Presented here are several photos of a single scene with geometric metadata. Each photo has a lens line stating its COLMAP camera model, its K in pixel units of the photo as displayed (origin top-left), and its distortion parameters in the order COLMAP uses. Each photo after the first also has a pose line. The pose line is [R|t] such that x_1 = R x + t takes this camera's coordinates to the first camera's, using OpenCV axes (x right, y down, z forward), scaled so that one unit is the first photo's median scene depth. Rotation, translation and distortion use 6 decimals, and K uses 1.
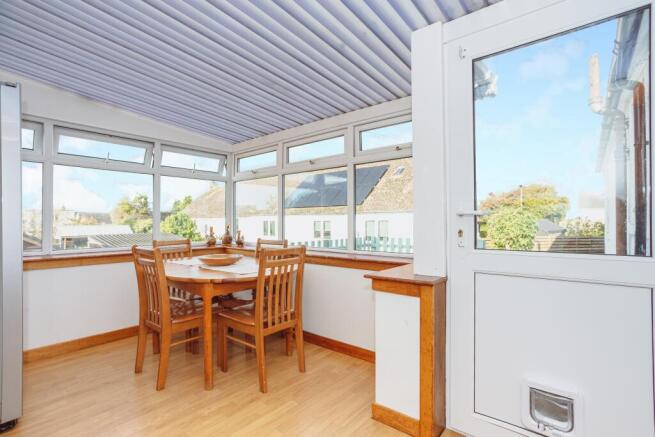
lens RADIAL K [[317.9, 0, 328.3], [0, 317.9, 219.1], [0, 0, 1]] dist [-0.005042, 0.002242]
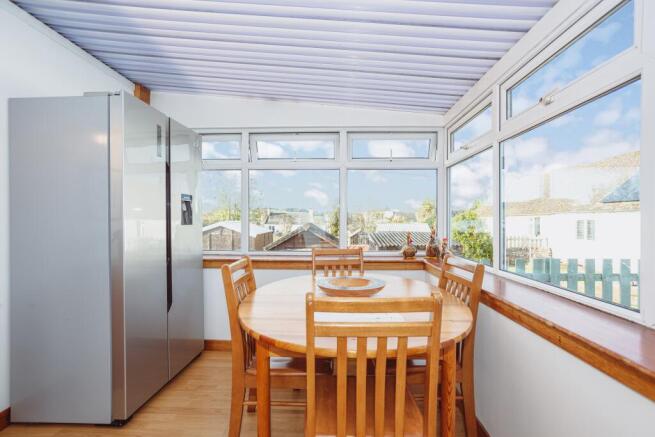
lens RADIAL K [[317.9, 0, 327.8], [0, 317.9, 218.0], [0, 0, 1]] dist [-0.005042, 0.002242]
pose [[0.604787, 0.001089, -0.796386, 0.105347], [0.001399, 0.999996, 0.002430, -0.009722], [0.796386, -0.002584, 0.604783, 0.414611]]
